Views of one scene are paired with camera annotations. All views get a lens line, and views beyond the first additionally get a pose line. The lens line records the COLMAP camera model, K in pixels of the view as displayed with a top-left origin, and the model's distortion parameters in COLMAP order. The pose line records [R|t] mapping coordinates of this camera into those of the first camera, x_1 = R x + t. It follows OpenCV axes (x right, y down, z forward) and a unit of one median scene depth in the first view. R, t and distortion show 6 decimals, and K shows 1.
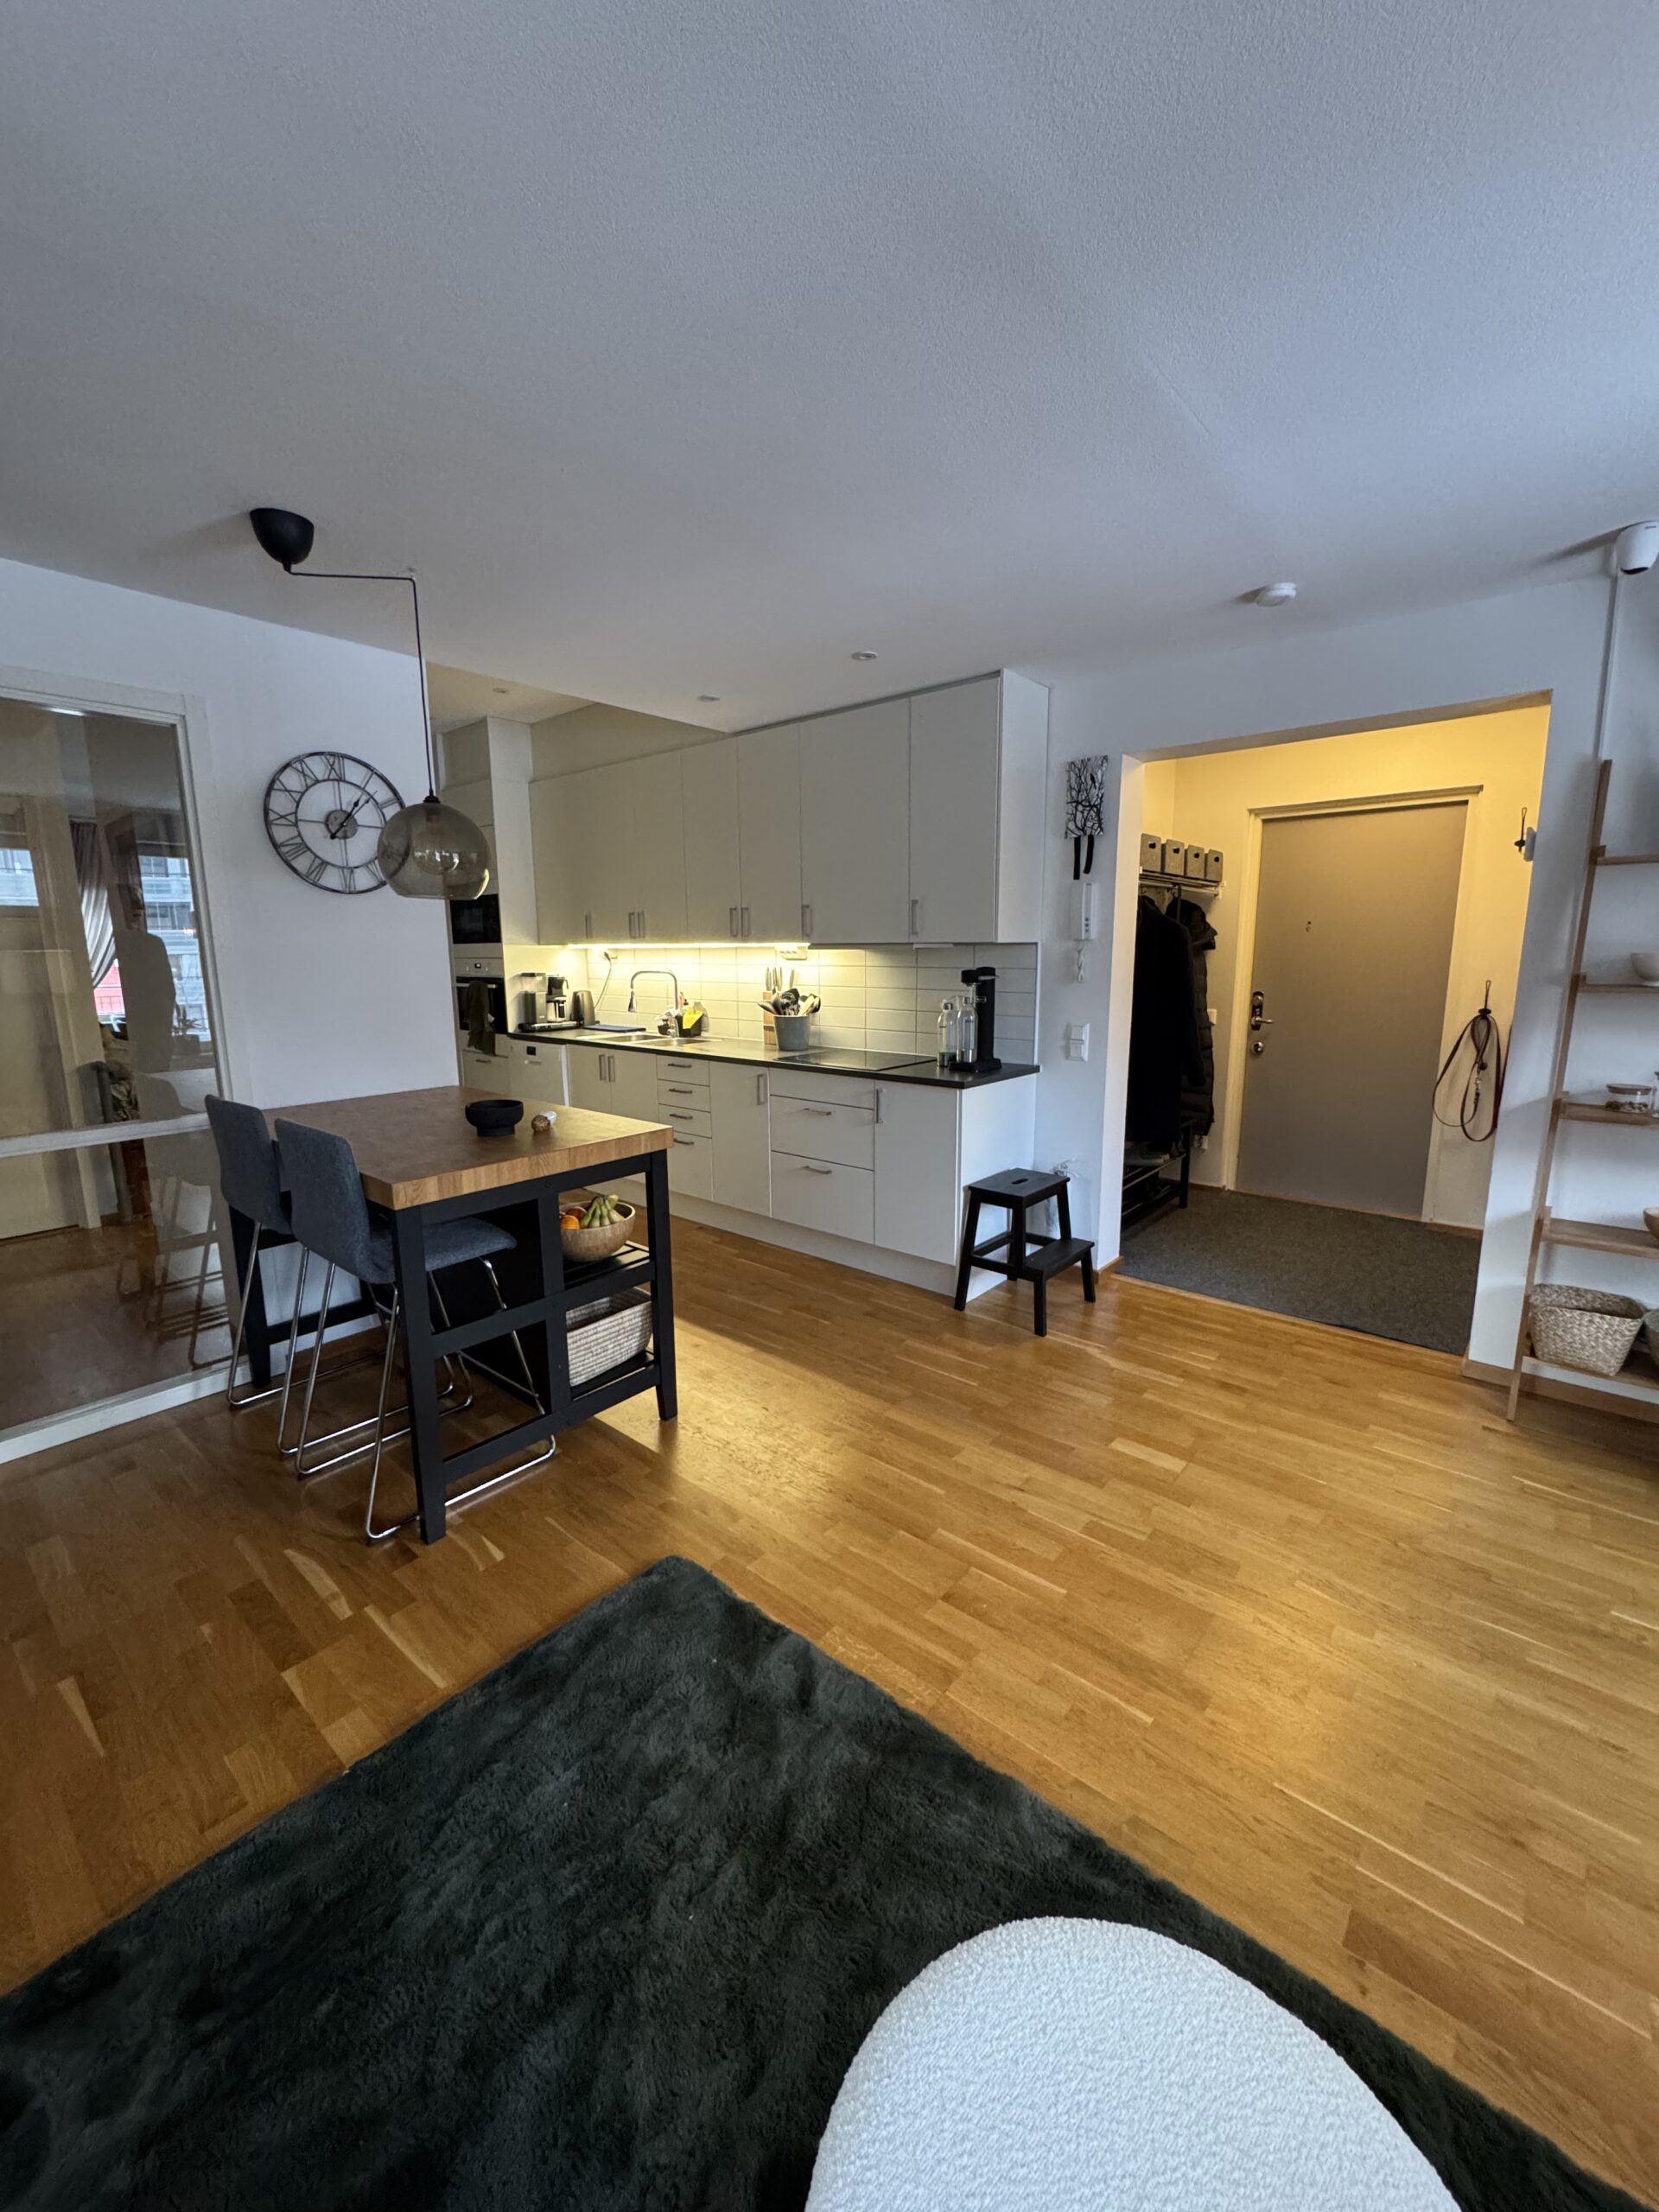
lens RADIAL K [[883.8, 0, 828.0], [0, 883.8, 1115.6], [0, 0, 1]] dist [0.001295, 0.000011]
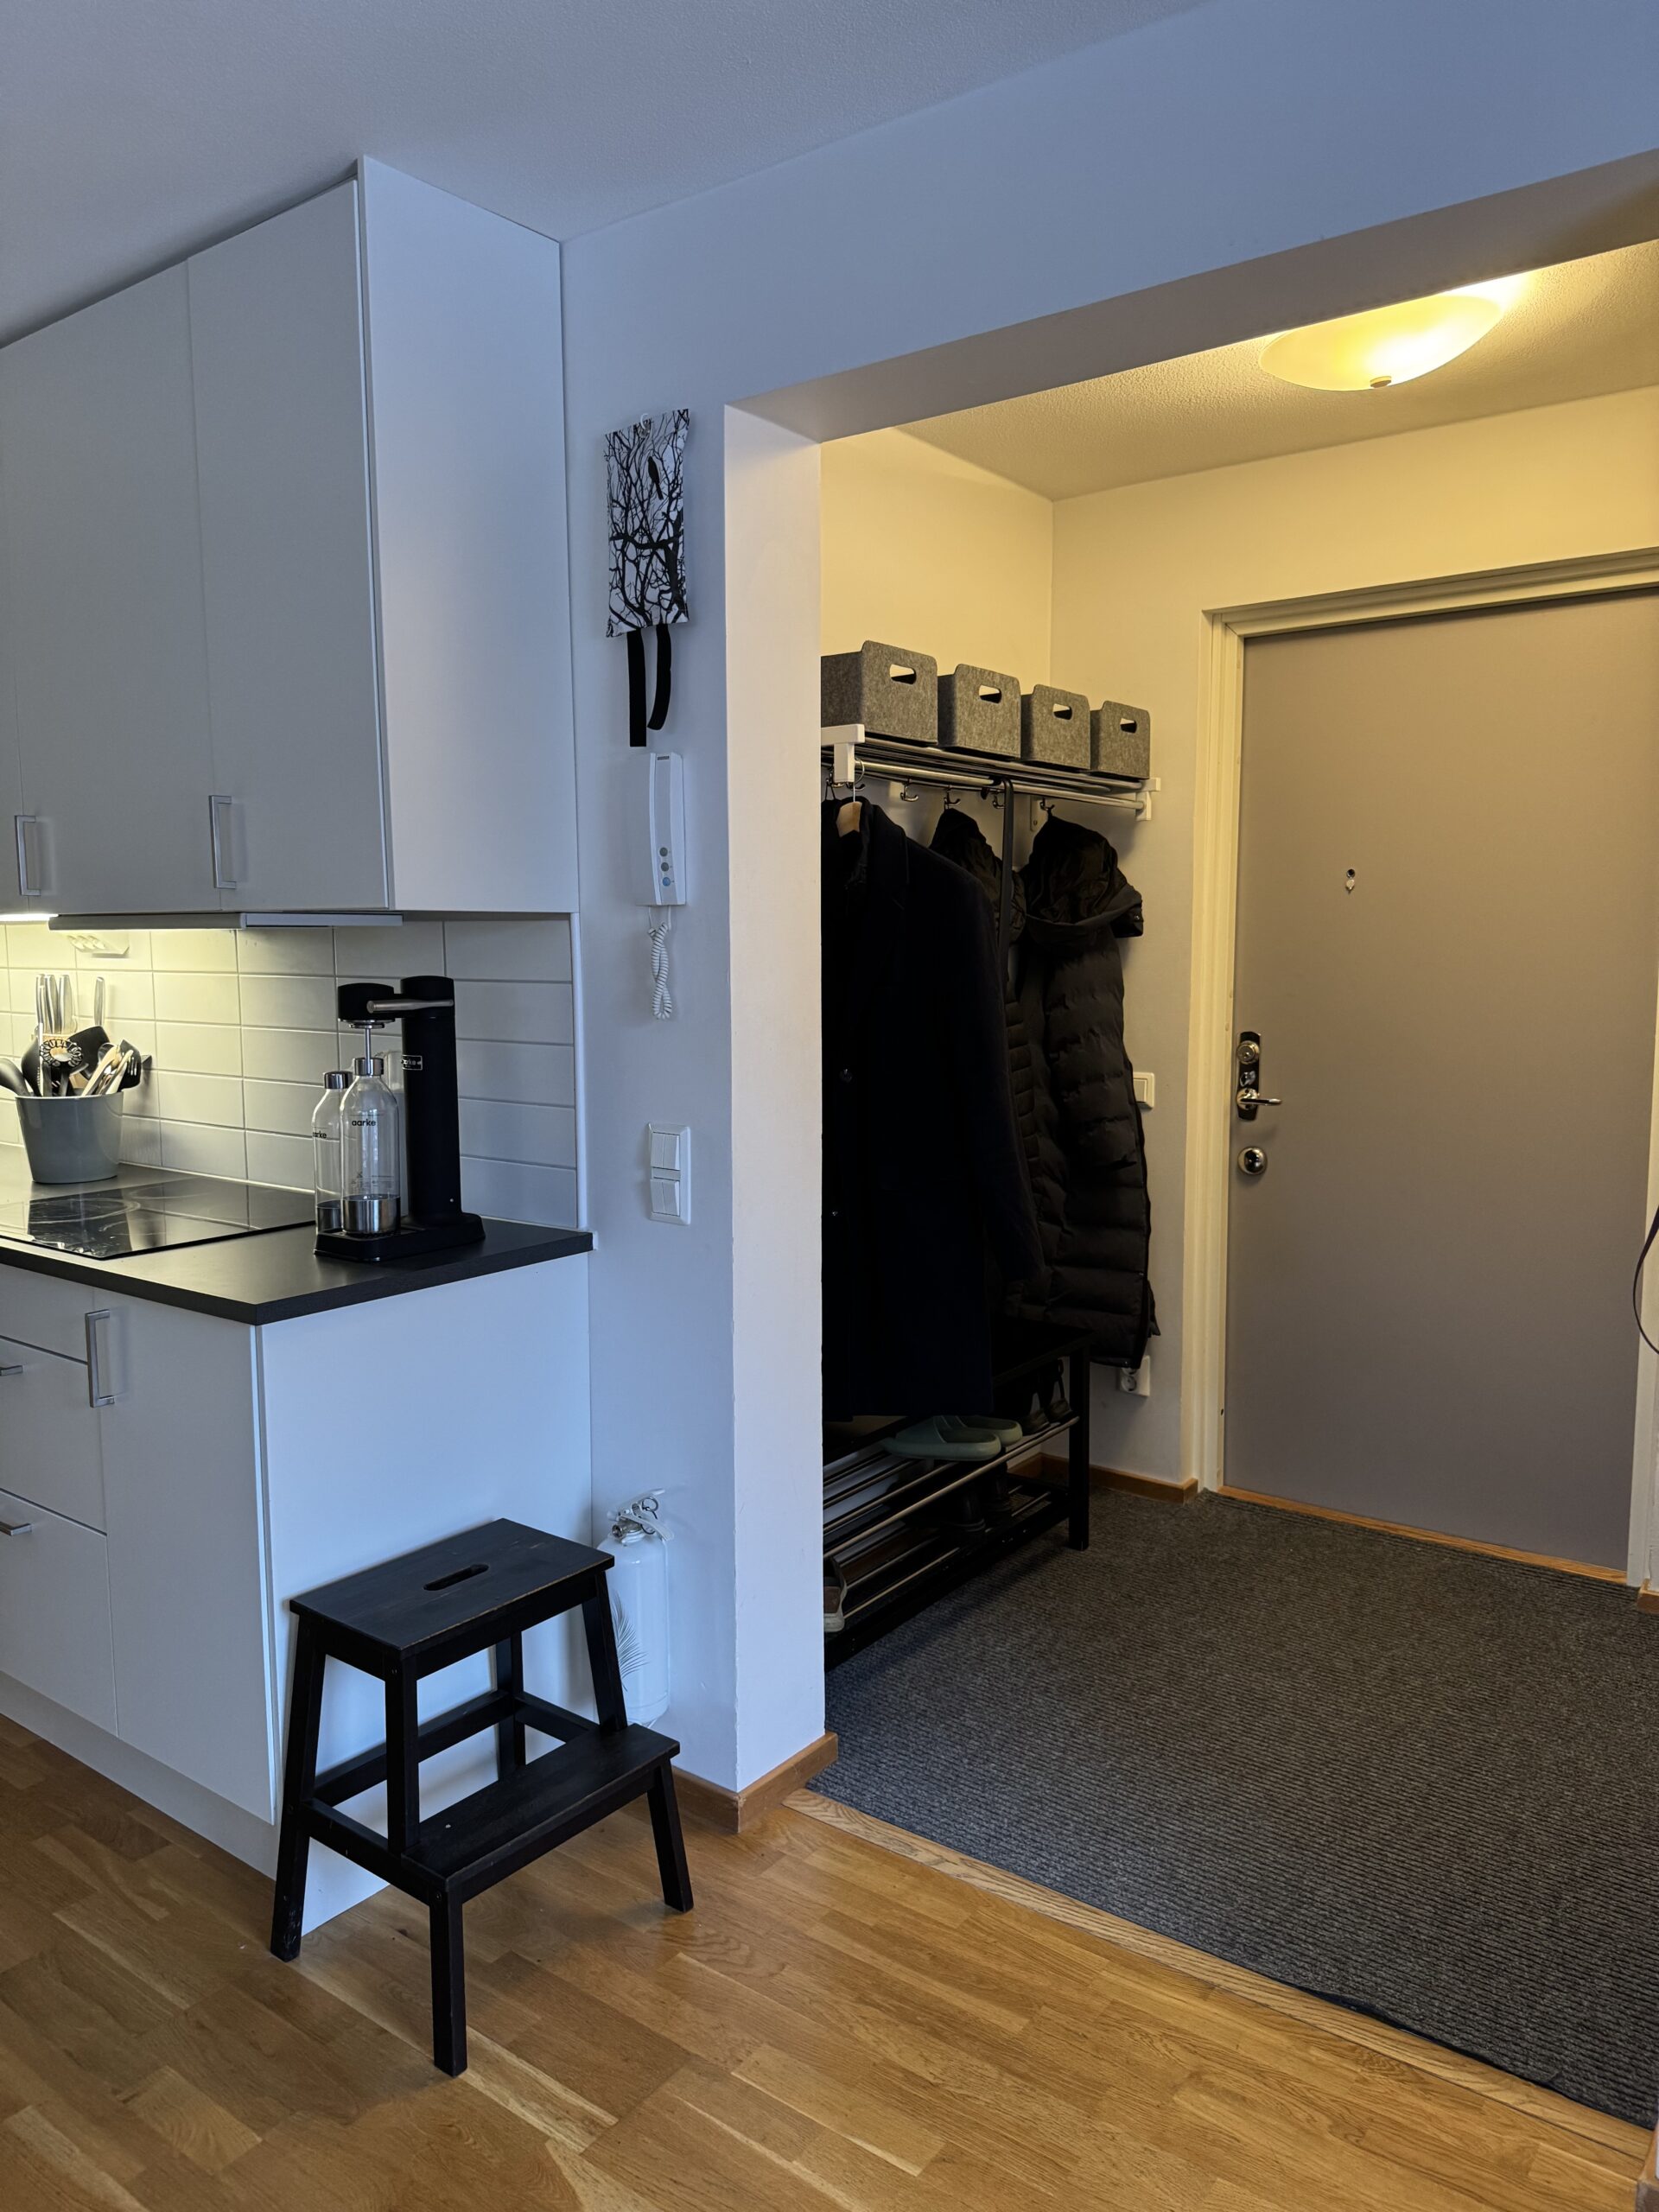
lens RADIAL K [[1563.2, 0, 829.1], [0, 1563.2, 1135.9], [0, 0, 1]] dist [0.152348, -0.229019]
pose [[0.997827, -0.006571, 0.065559, 0.304625], [0.010717, 0.997950, -0.063099, -0.056262], [-0.065010, 0.063664, 0.995852, 0.323608]]
